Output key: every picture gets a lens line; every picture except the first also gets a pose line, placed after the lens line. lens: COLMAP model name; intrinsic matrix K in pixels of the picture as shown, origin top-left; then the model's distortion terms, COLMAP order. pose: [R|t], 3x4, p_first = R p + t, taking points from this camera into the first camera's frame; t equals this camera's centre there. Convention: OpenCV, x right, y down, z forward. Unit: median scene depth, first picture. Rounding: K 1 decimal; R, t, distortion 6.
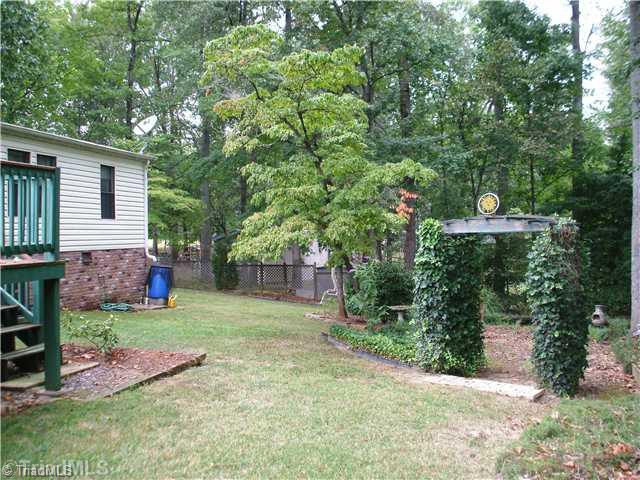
lens RADIAL K [[702.8, 0, 320.0], [0, 702.8, 240.0], [0, 0, 1]] dist [-0.271641, 0.344229]
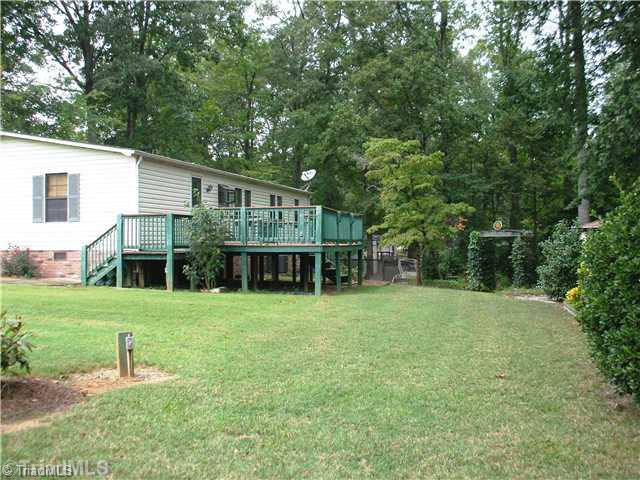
lens RADIAL K [[702.8, 0, 320.0], [0, 702.8, 240.0], [0, 0, 1]] dist [-0.271641, 0.344229]
pose [[0.999566, 0.006634, -0.028712, -0.261939], [-0.006845, 0.999950, -0.007246, 0.019232], [0.028662, 0.007439, 0.999561, -1.211236]]
